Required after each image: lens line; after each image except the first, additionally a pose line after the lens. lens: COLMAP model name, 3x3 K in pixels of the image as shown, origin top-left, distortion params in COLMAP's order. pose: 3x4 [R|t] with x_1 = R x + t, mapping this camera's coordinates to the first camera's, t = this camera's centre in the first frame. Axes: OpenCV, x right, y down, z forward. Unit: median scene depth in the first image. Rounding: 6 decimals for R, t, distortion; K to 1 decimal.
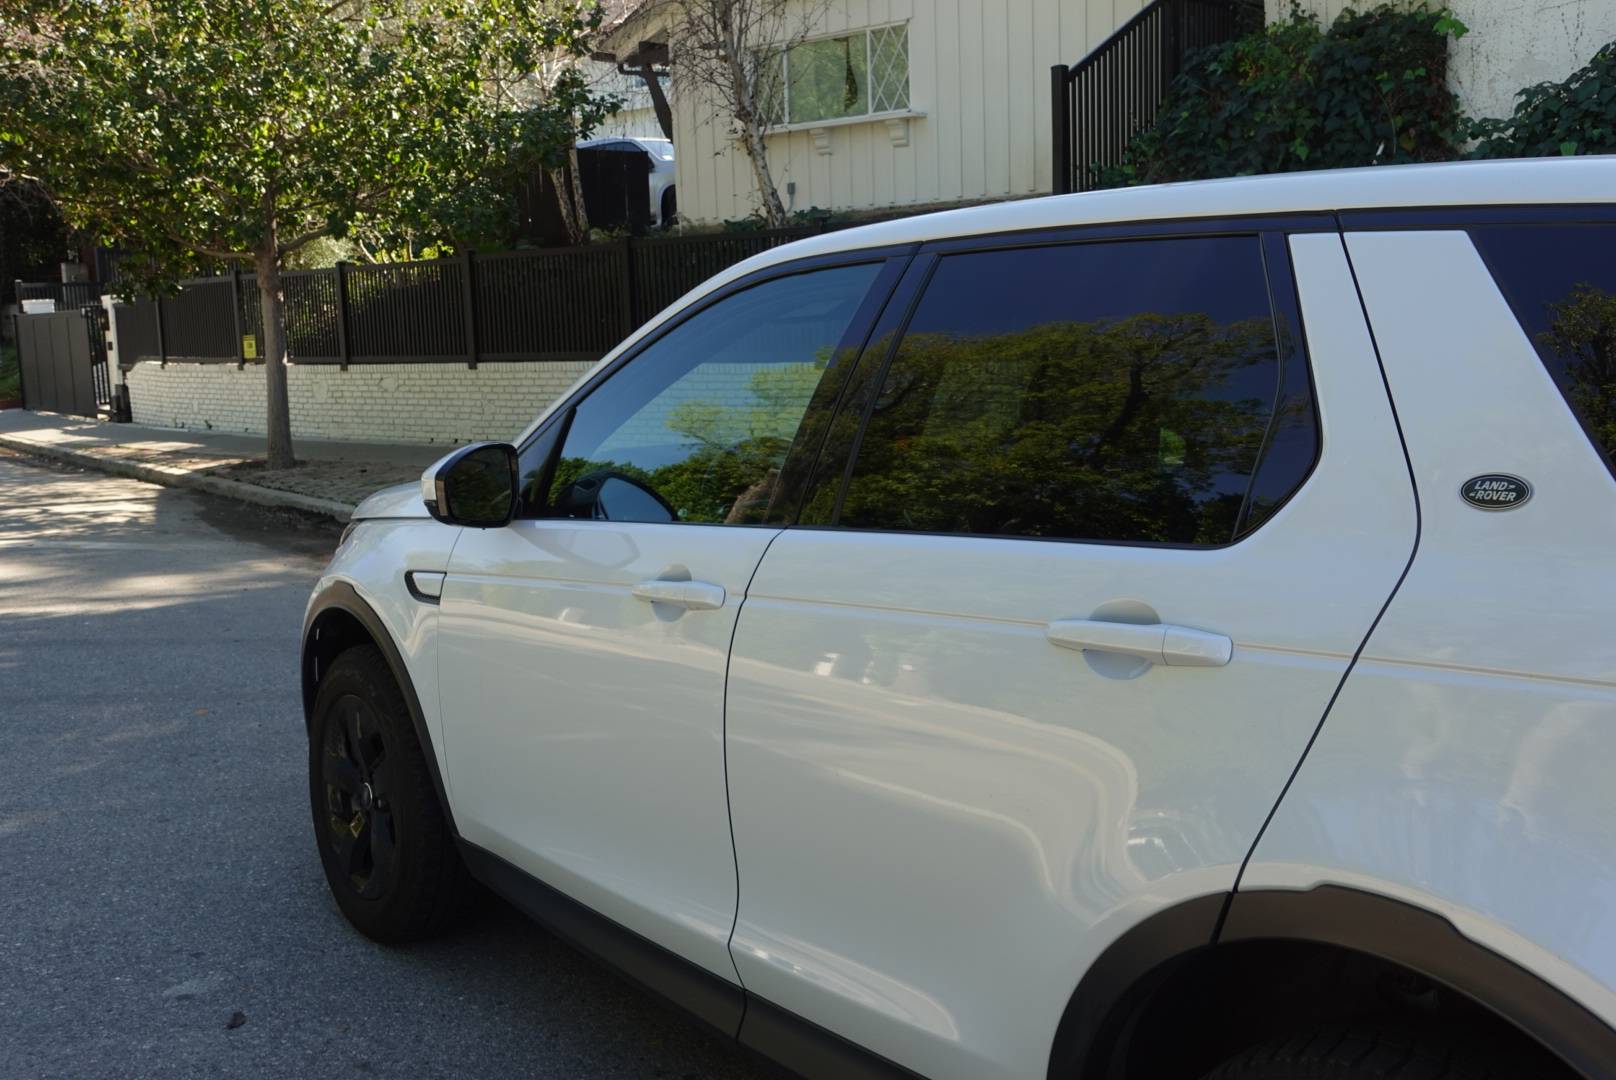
lens RADIAL K [[1558.3, 0, 791.2], [0, 1558.3, 559.4], [0, 0, 1]] dist [-0.008458, 0.000000]
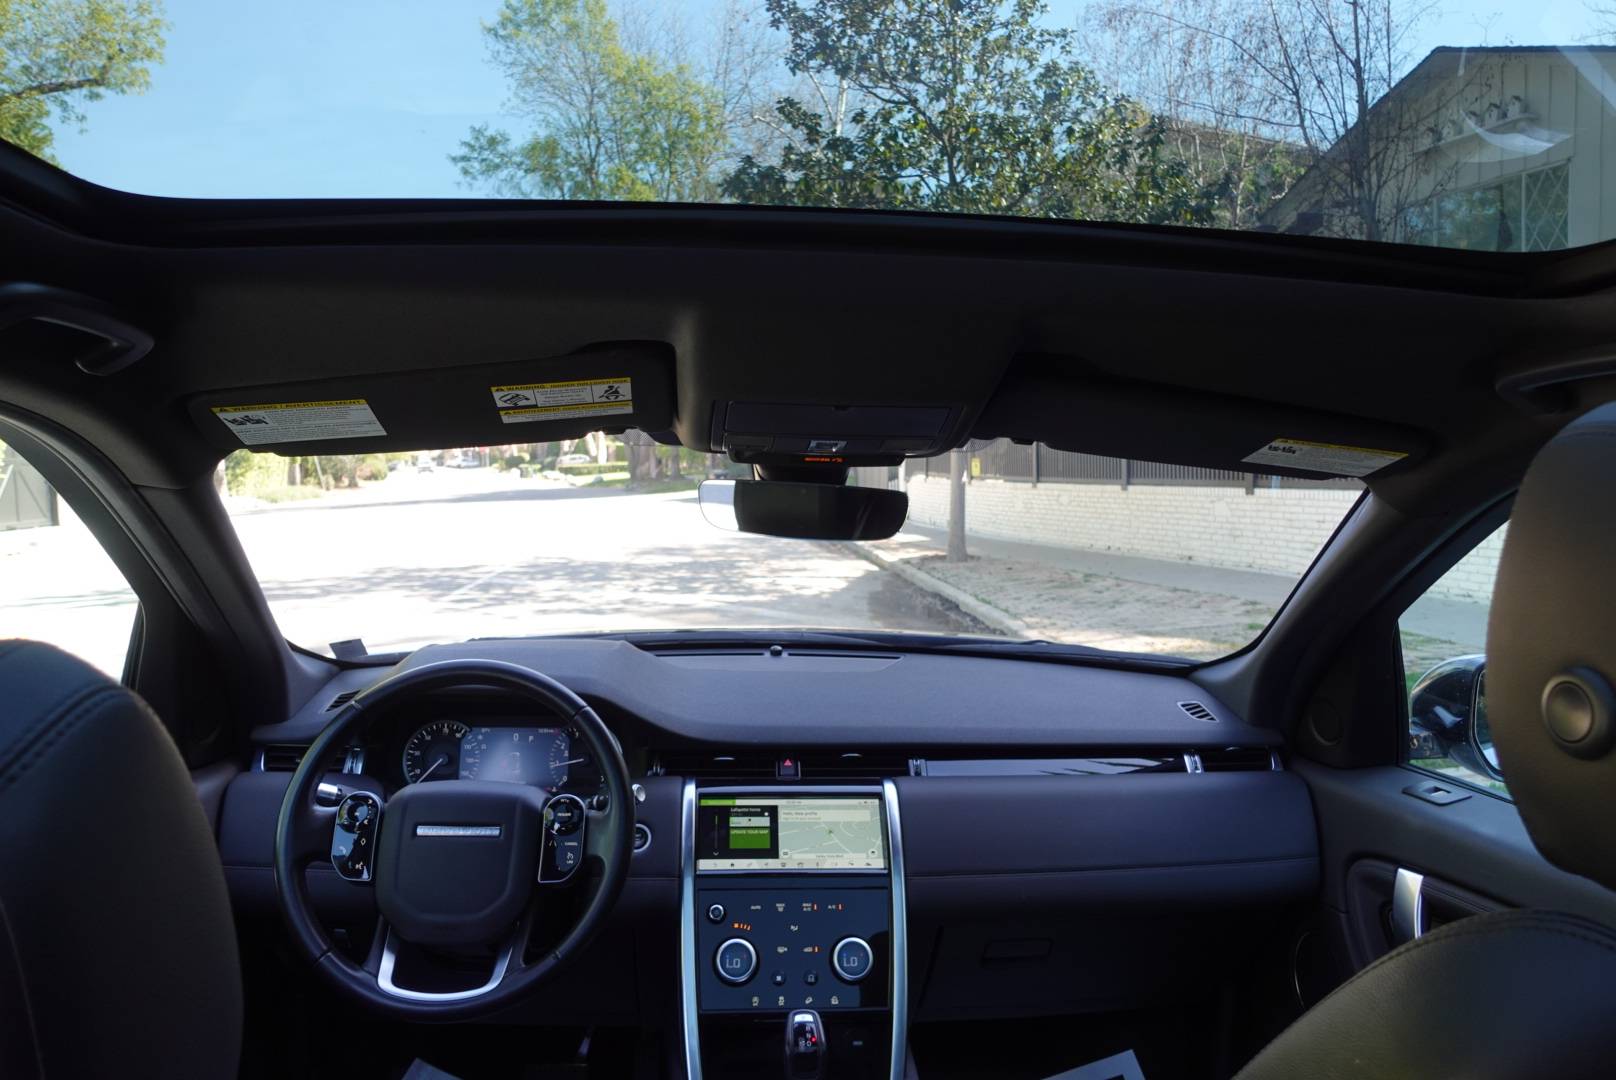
lens RADIAL K [[1125.1, 0, 807.0], [0, 1125.1, 533.4], [0, 0, 1]] dist [0.014332, -0.014178]
pose [[0.847348, 0.052359, -0.528450, 0.063548], [-0.093771, 0.994243, -0.051848, -0.025632], [0.522693, 0.093487, 0.847379, 0.167024]]
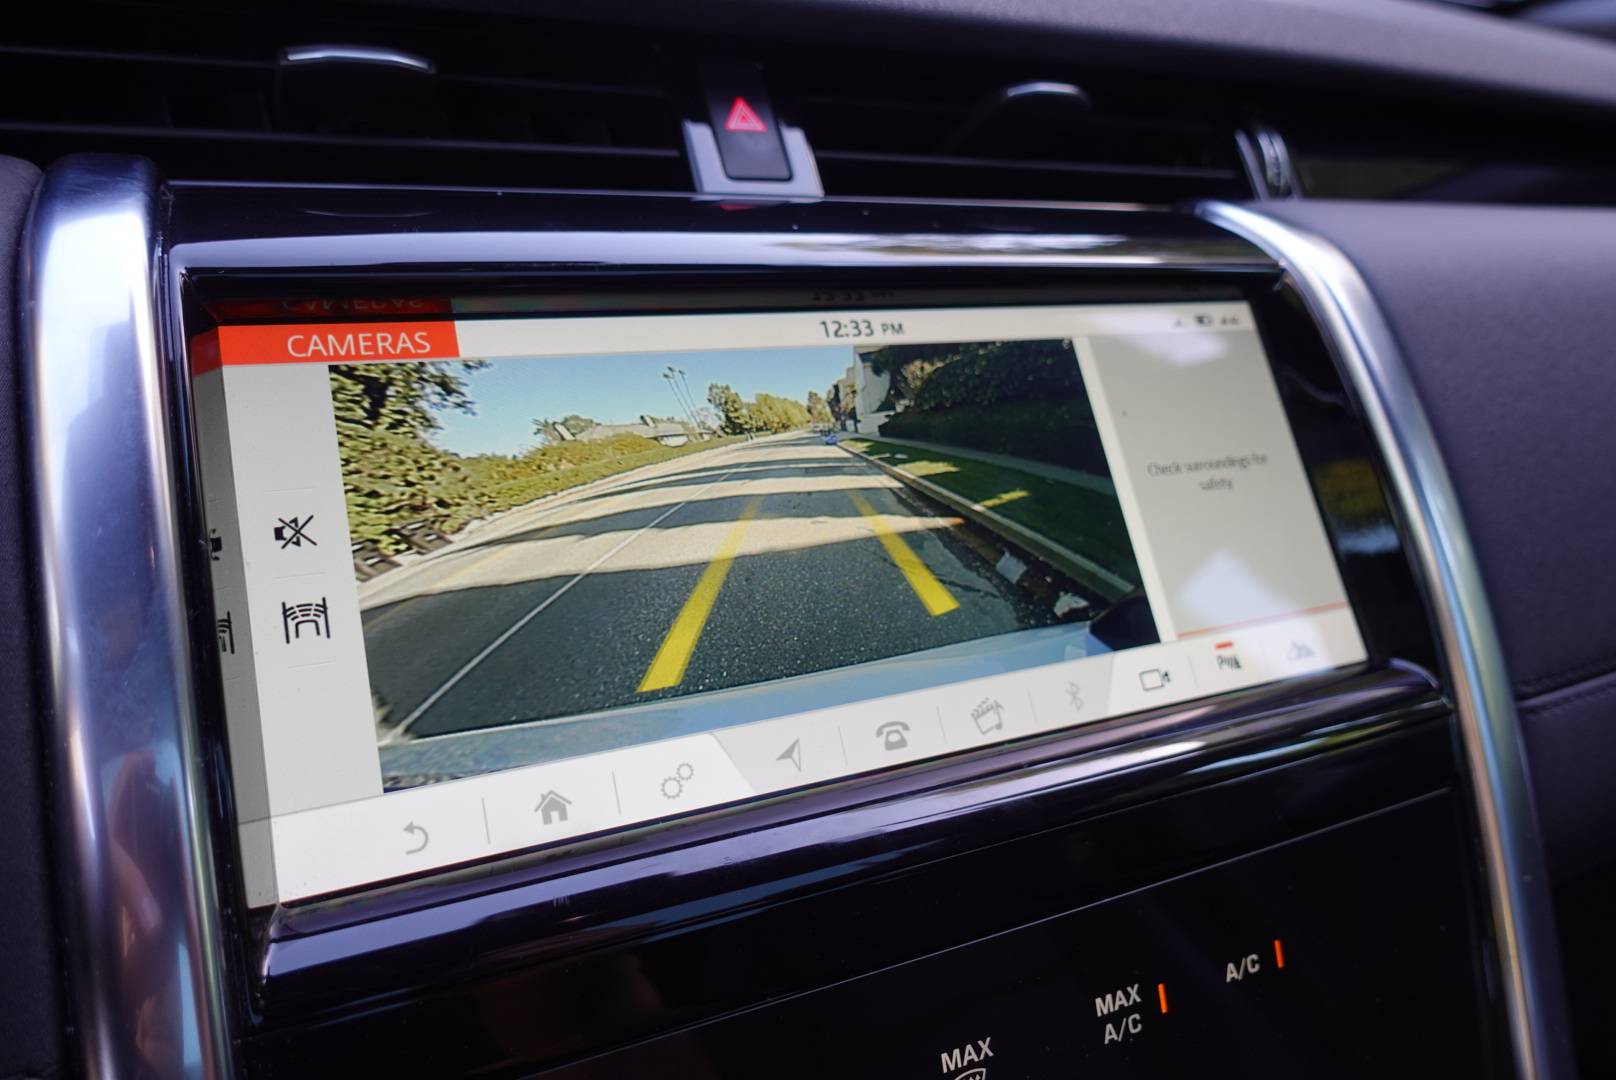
lens RADIAL K [[1125.1, 0, 817.8], [0, 1125.1, 538.4], [0, 0, 1]] dist [0.014332, -0.014178]
pose [[0.976954, 0.161531, -0.139530, 0.012113], [-0.115486, 0.949755, 0.290910, -0.008414], [0.179510, -0.268092, 0.946522, 0.238459]]
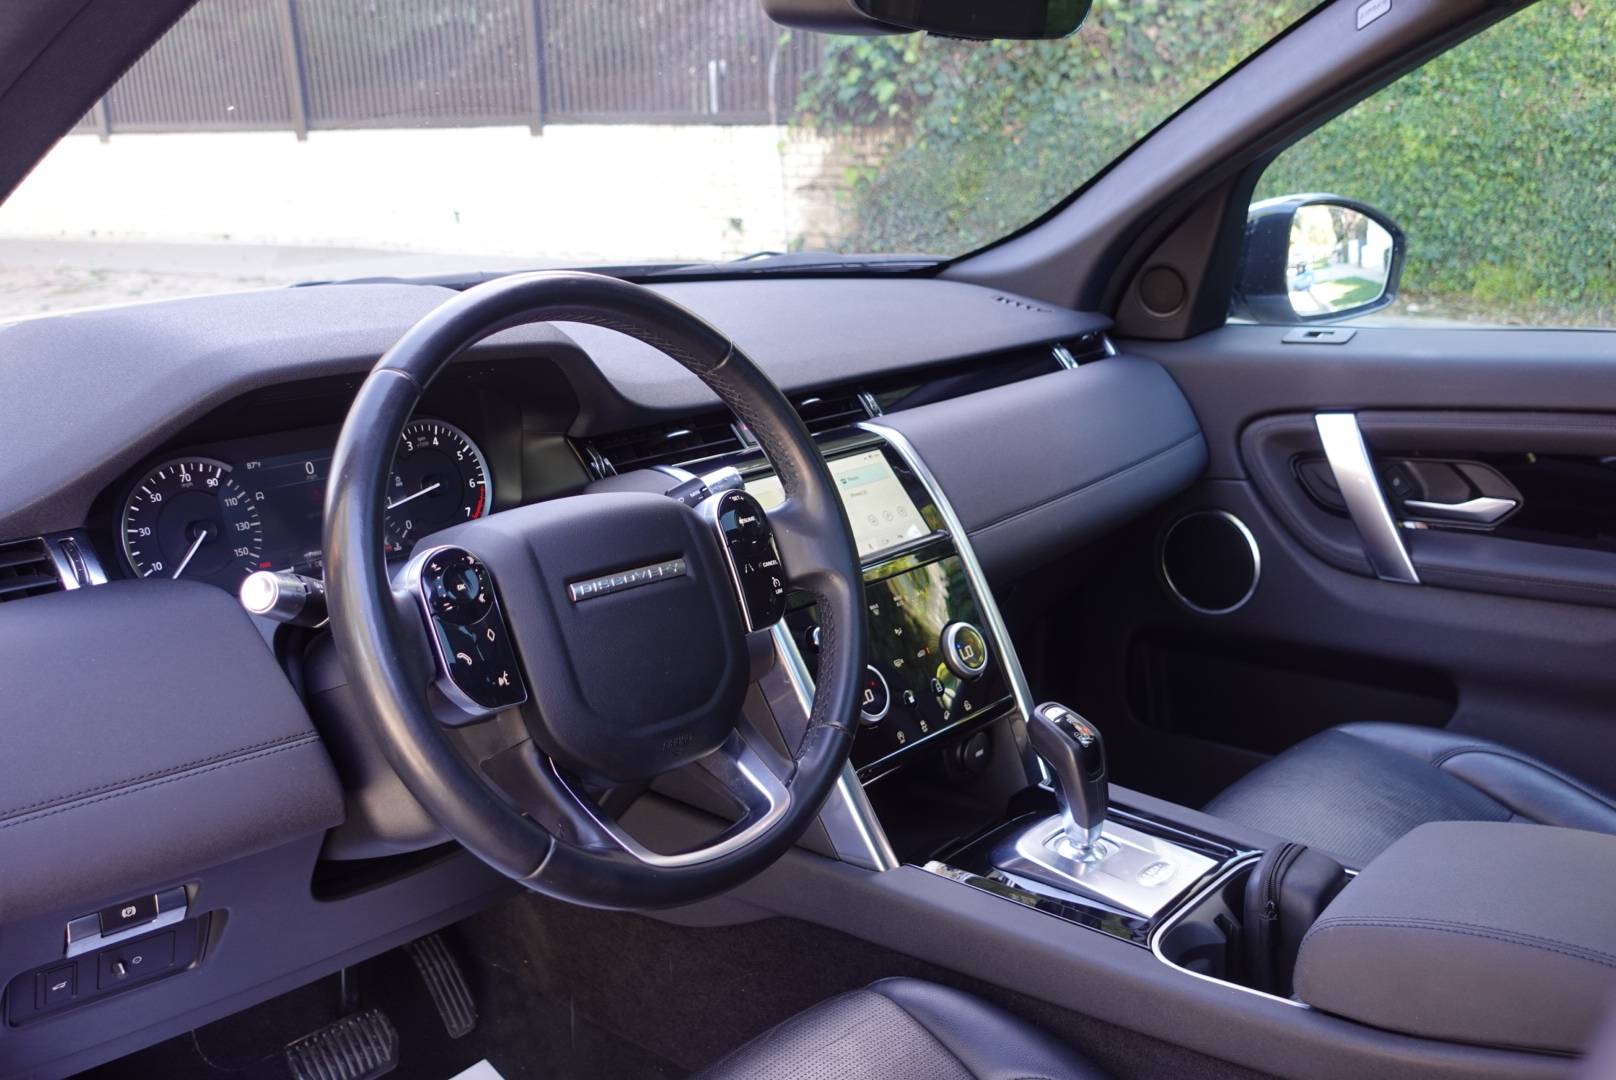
lens RADIAL K [[1487.5, 0, 800.3], [0, 1487.5, 535.9], [0, 0, 1]] dist [0.013149, 0.000000]
pose [[0.980007, -0.056886, 0.190658, -0.007636], [0.031333, 0.990424, 0.134458, -0.015038], [-0.196481, -0.125796, 0.972405, 0.166235]]
